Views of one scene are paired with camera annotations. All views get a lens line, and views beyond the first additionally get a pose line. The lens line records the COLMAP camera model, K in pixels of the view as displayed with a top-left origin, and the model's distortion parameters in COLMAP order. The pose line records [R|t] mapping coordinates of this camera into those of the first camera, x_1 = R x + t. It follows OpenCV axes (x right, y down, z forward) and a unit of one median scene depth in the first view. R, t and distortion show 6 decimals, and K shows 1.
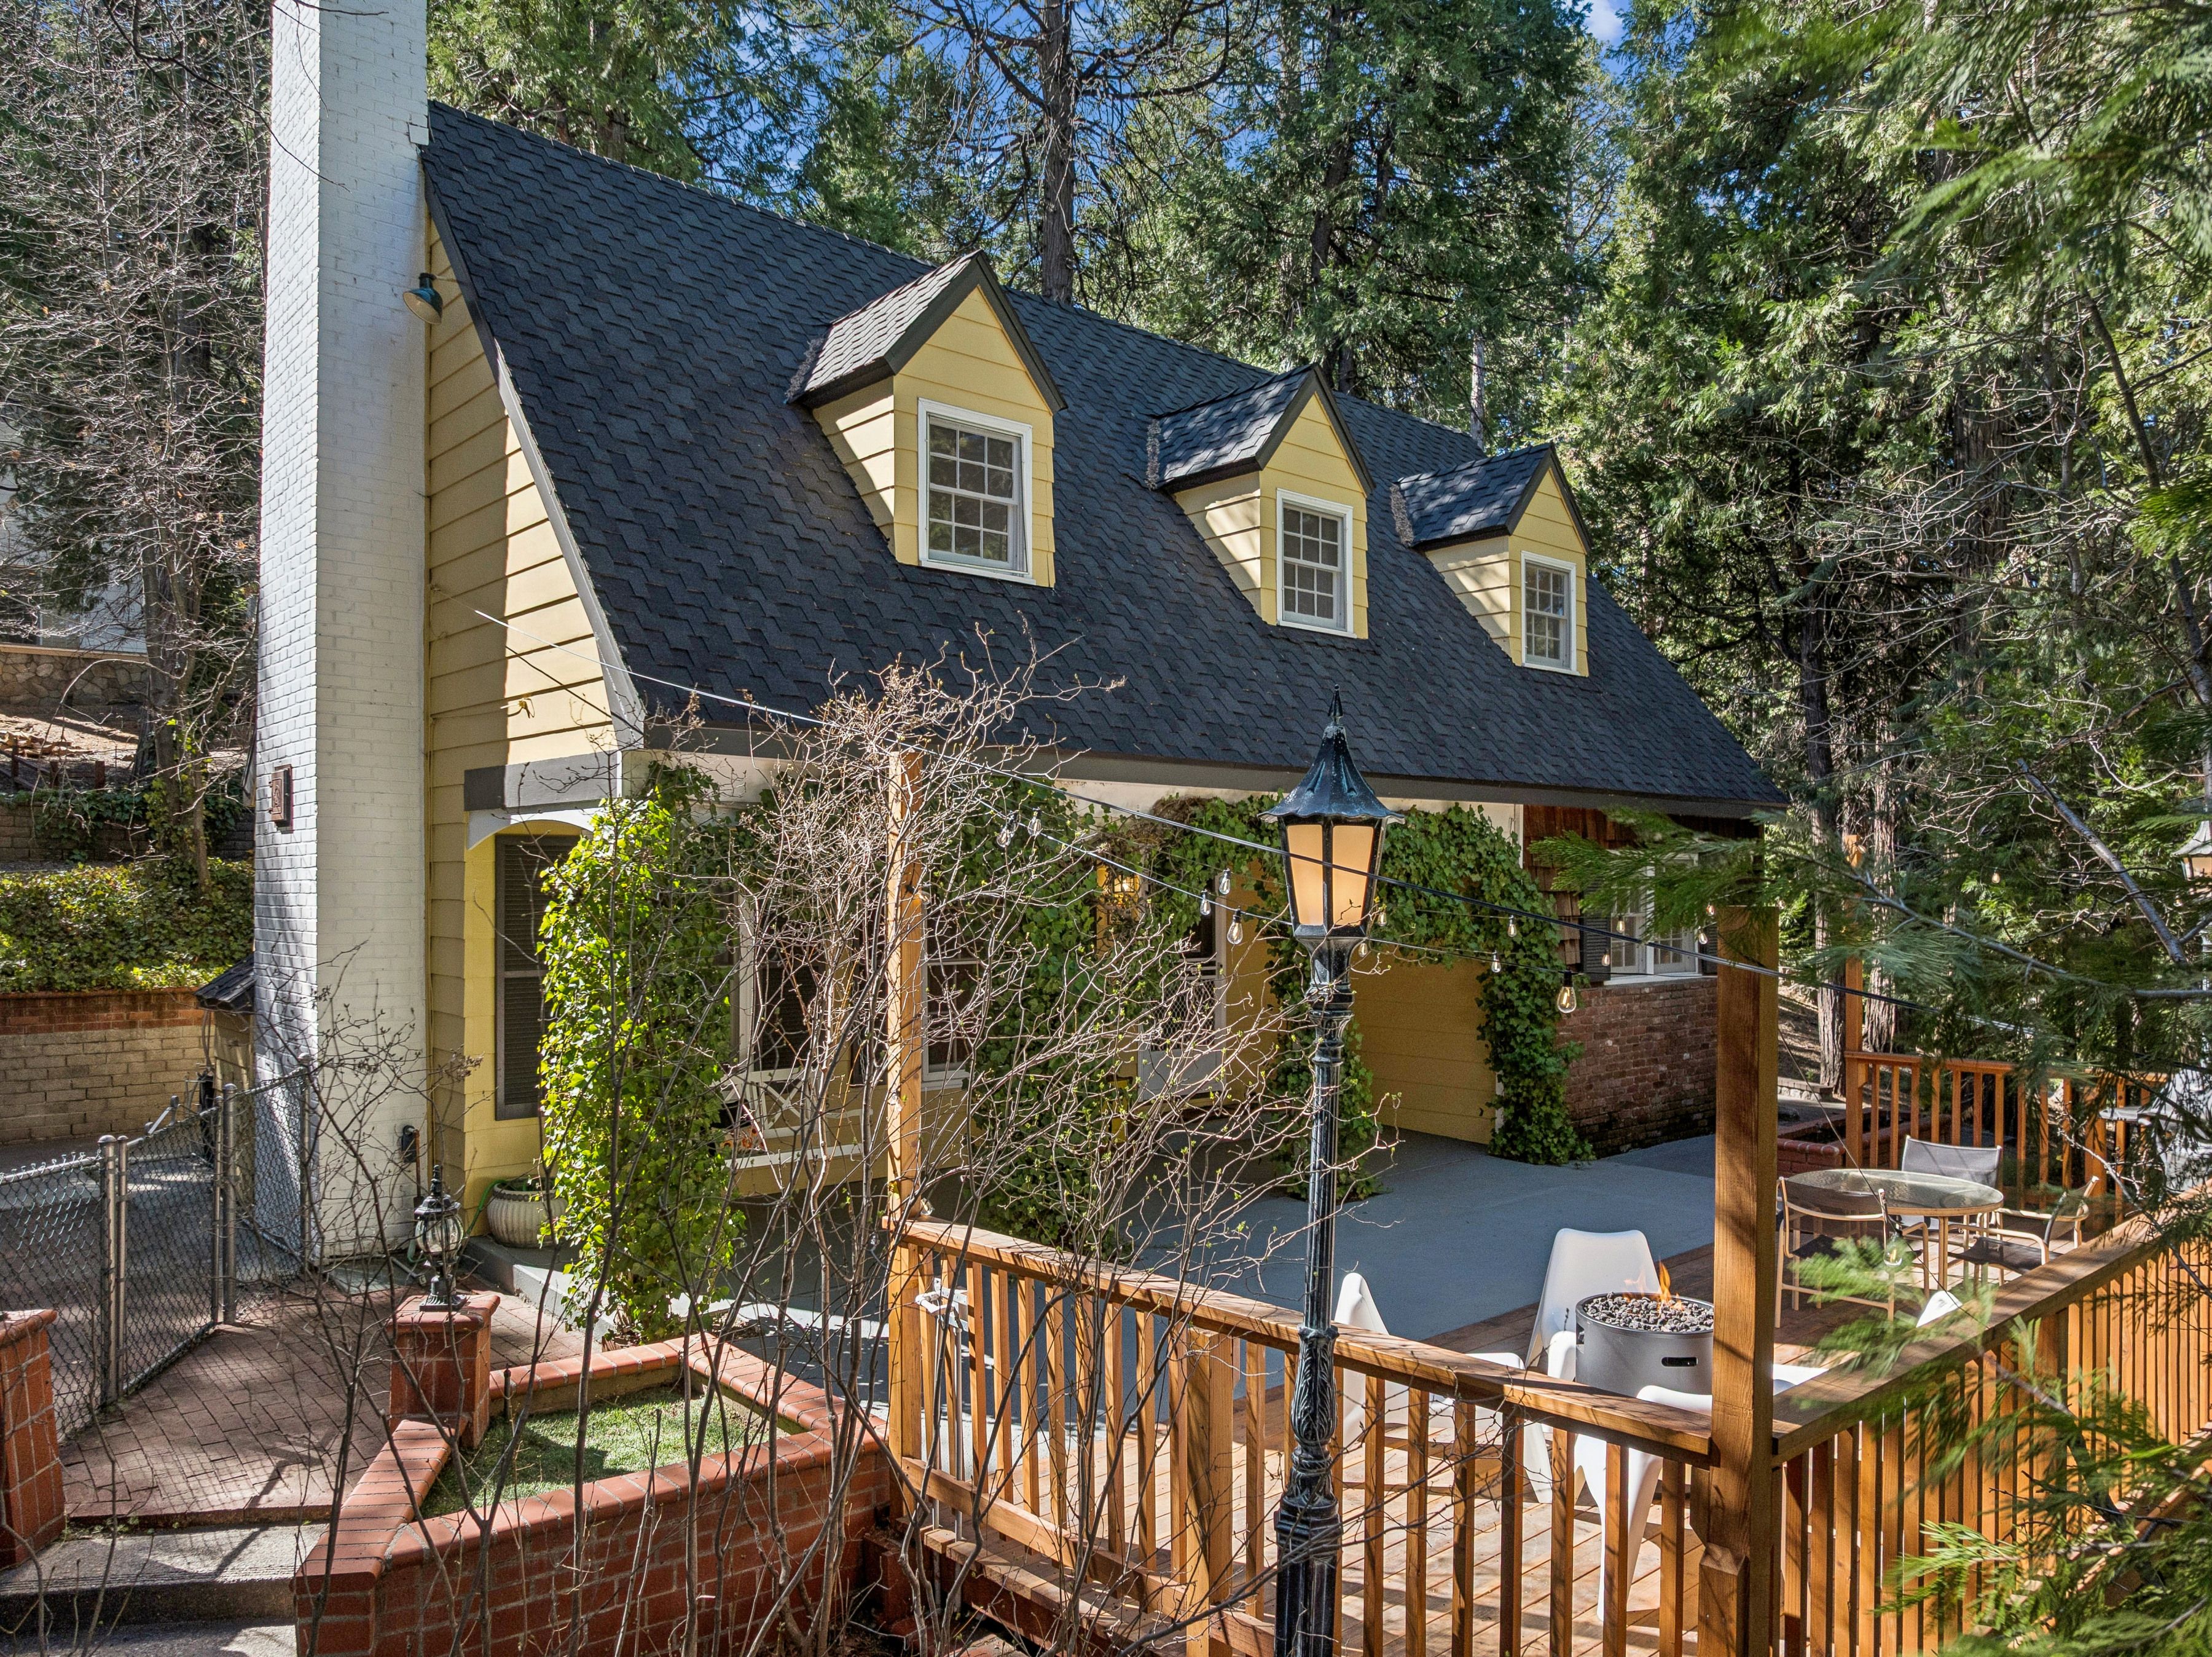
lens RADIAL K [[1572.6, 0, 1088.1], [0, 1572.6, 831.2], [0, 0, 1]] dist [-0.095120, 0.082502]
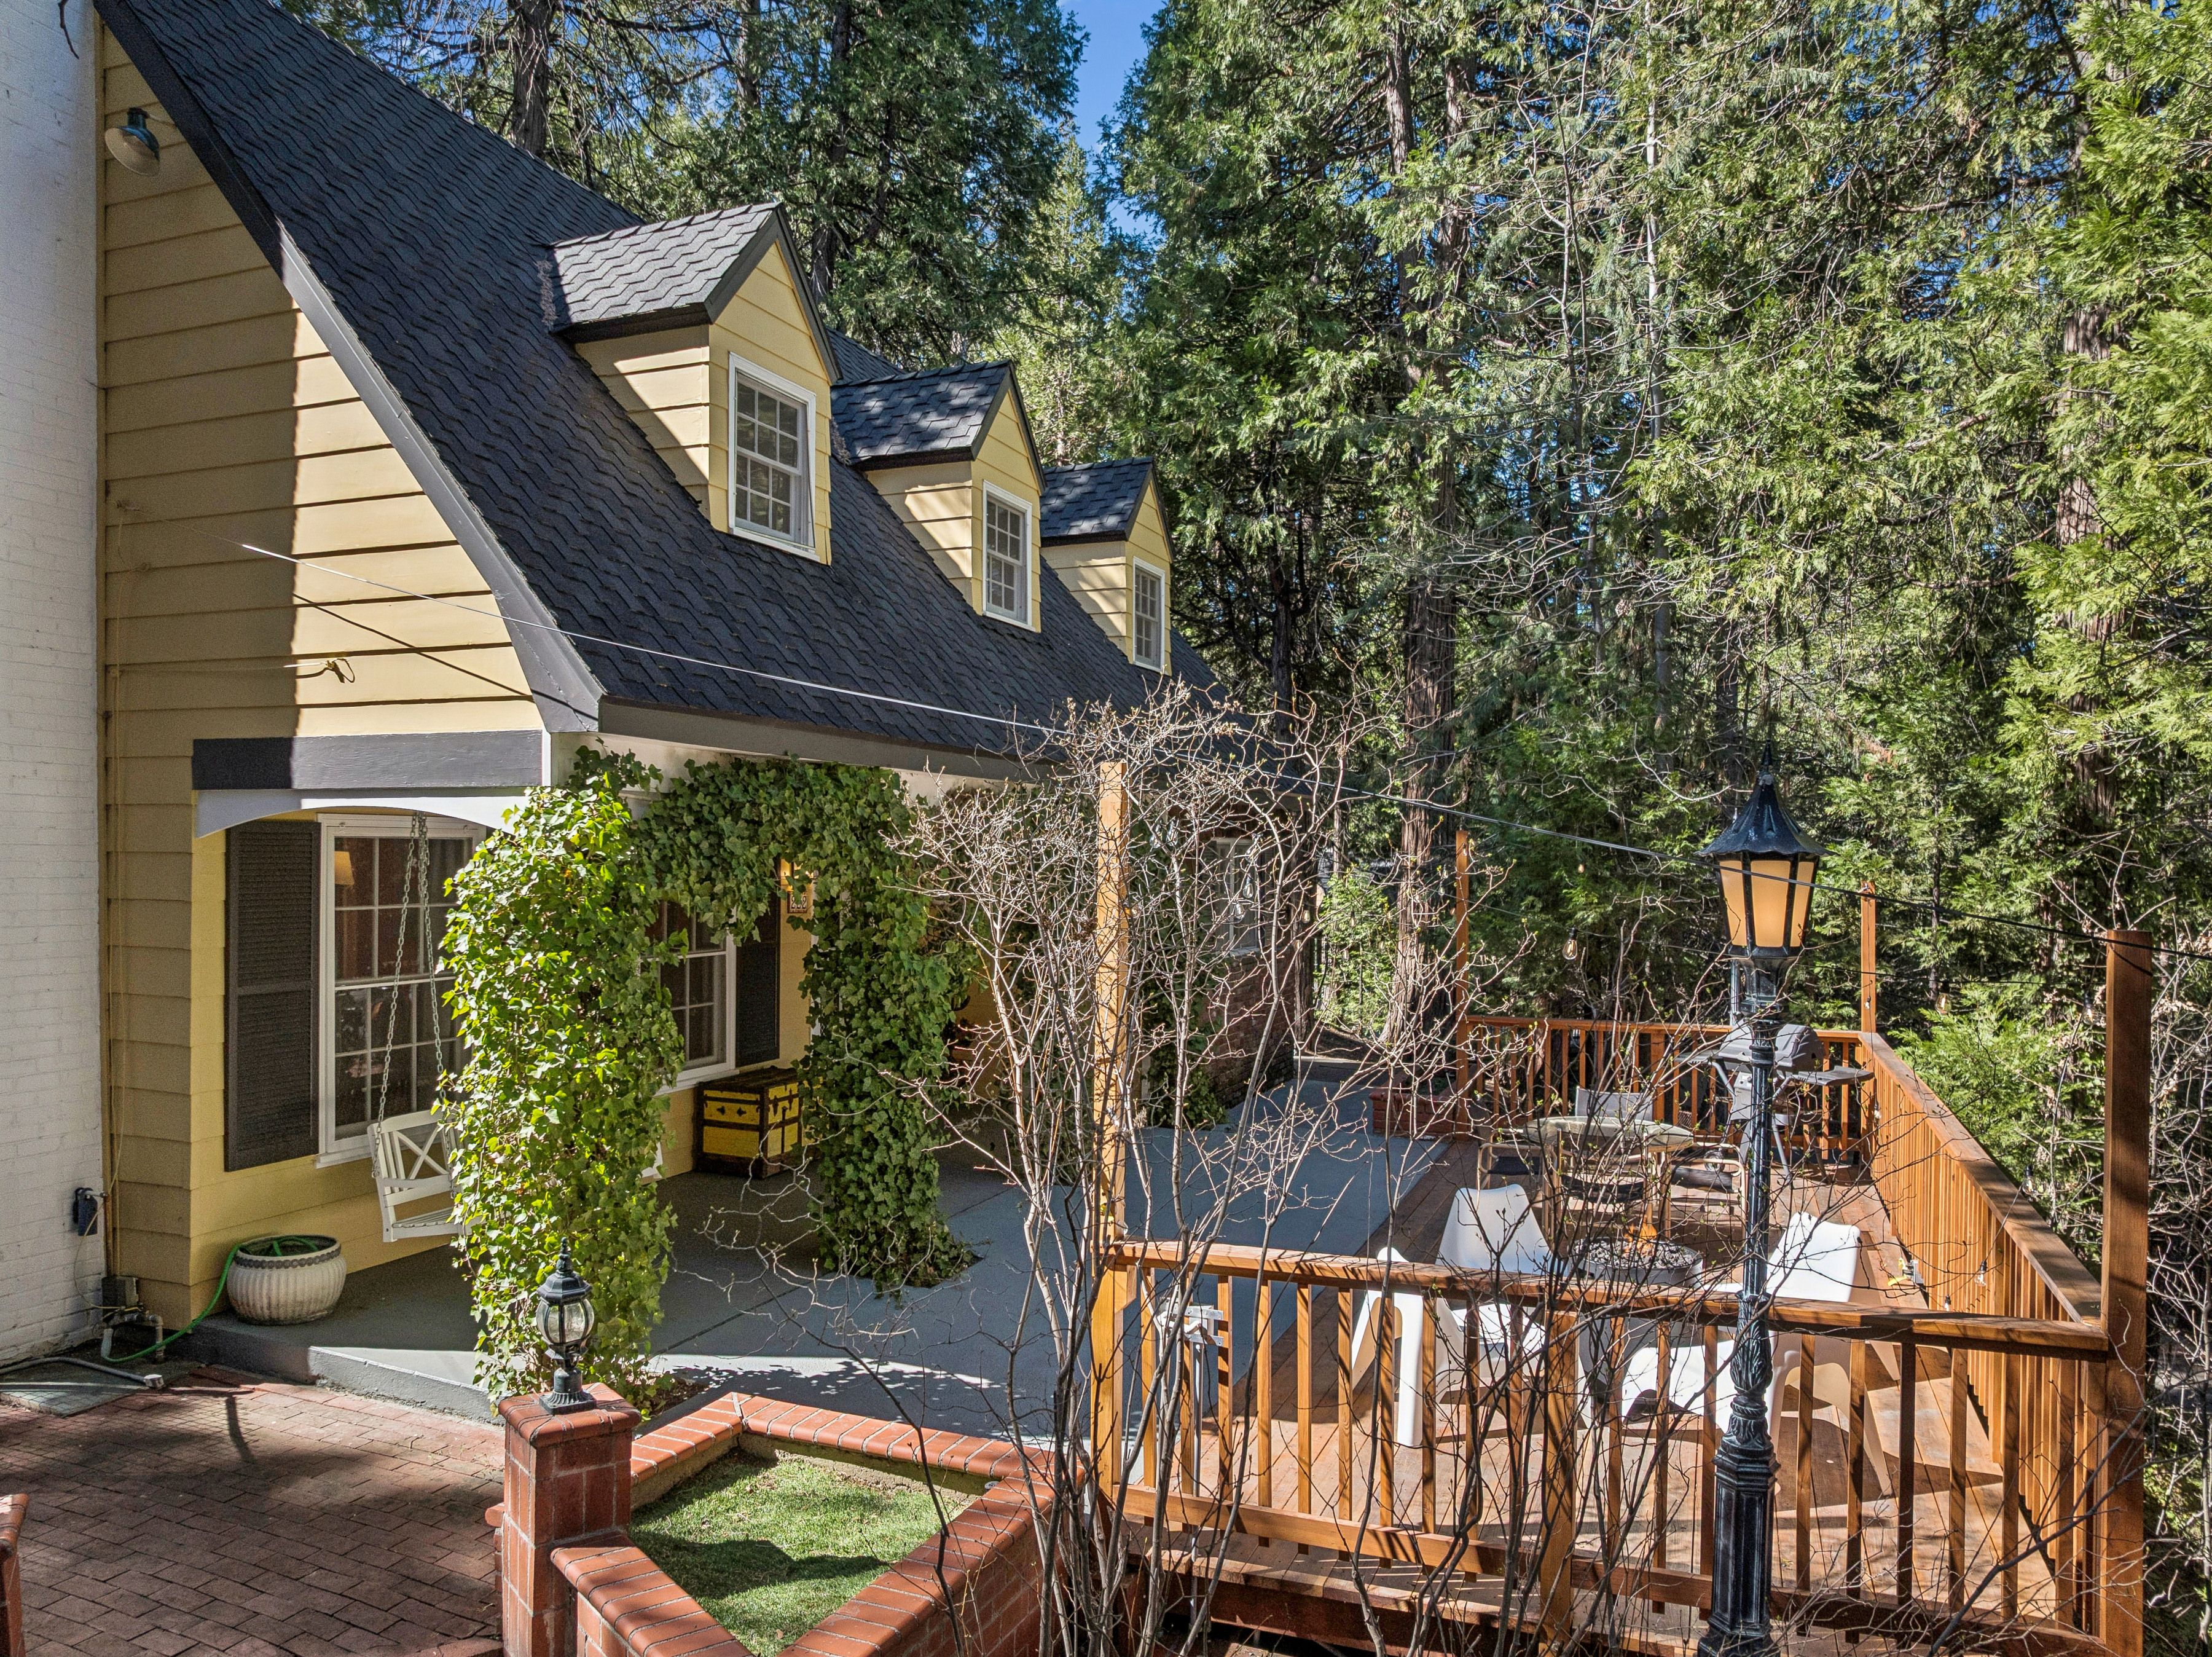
lens RADIAL K [[1572.6, 0, 1088.1], [0, 1572.6, 831.2], [0, 0, 1]] dist [-0.095120, 0.082502]
pose [[0.898711, 0.010956, 0.438404, -0.316043], [-0.019387, 0.999703, 0.014758, -0.012008], [-0.438112, -0.021763, 0.898657, 0.076610]]
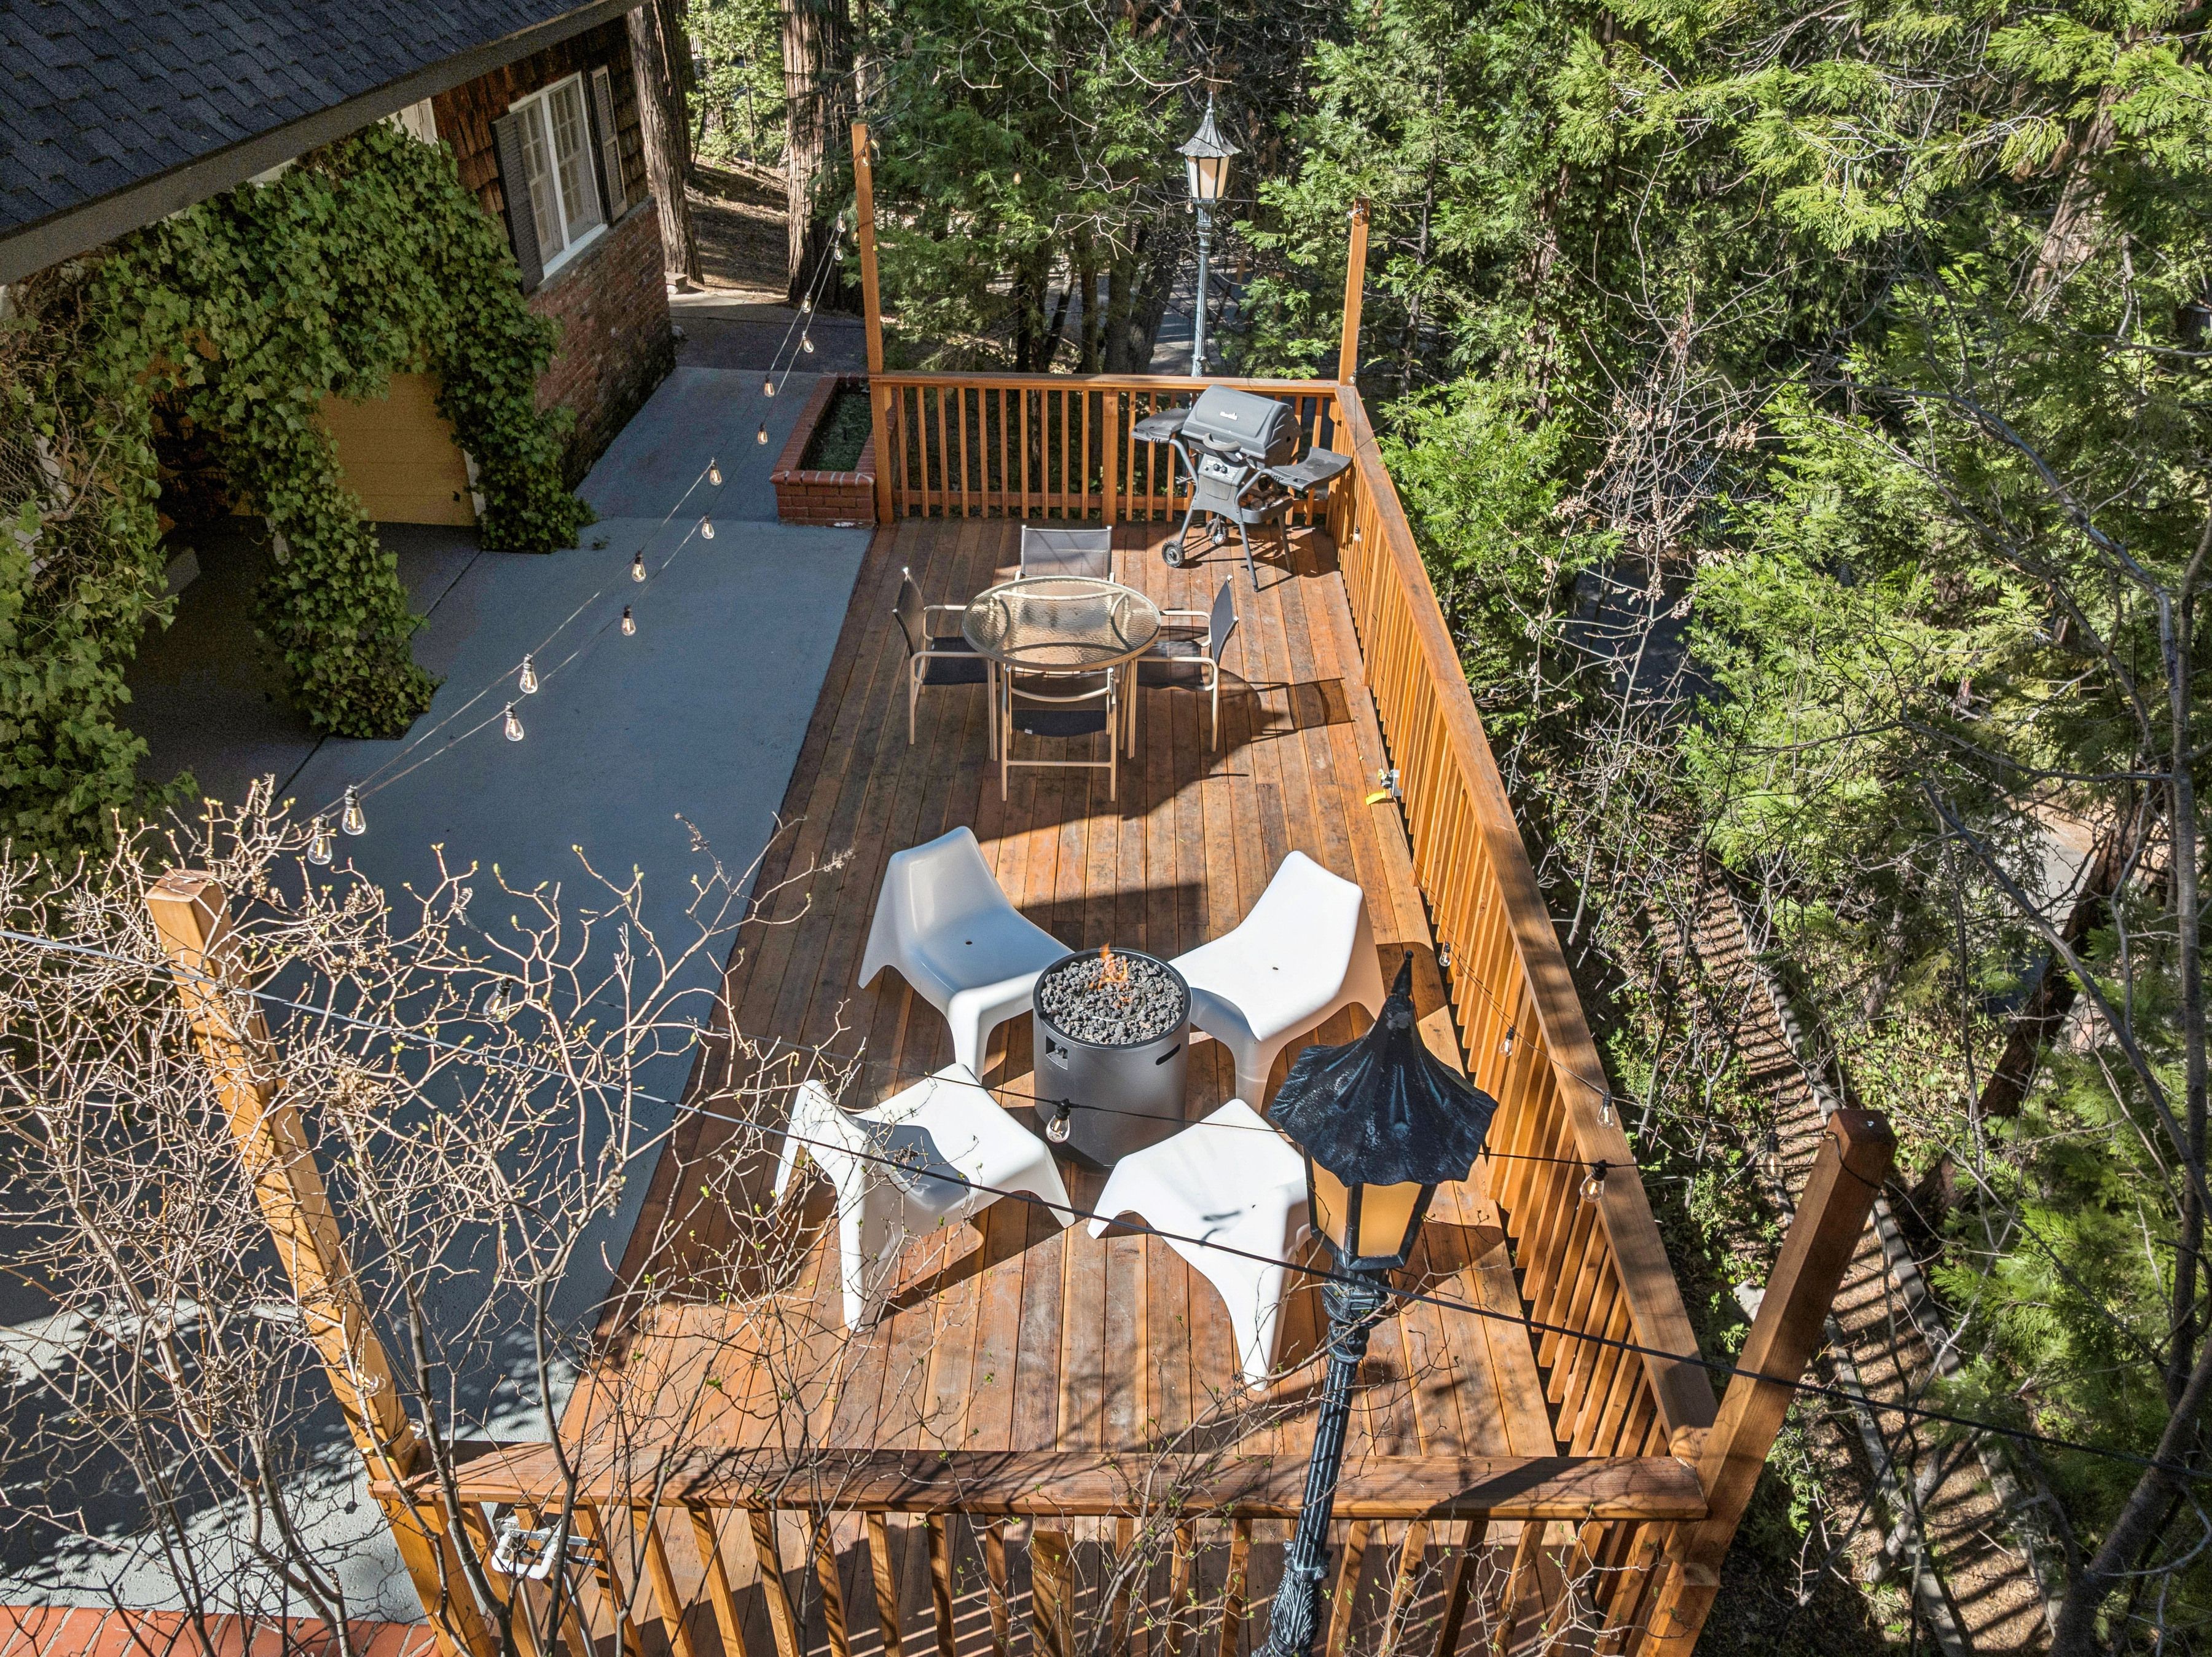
lens RADIAL K [[1572.6, 0, 1088.1], [0, 1572.6, 831.2], [0, 0, 1]] dist [-0.095120, 0.082502]
pose [[0.685947, -0.401262, 0.607014, -0.110000], [-0.027925, 0.819078, 0.573002, -0.193218], [-0.727116, -0.410000, 0.550638, 0.314933]]
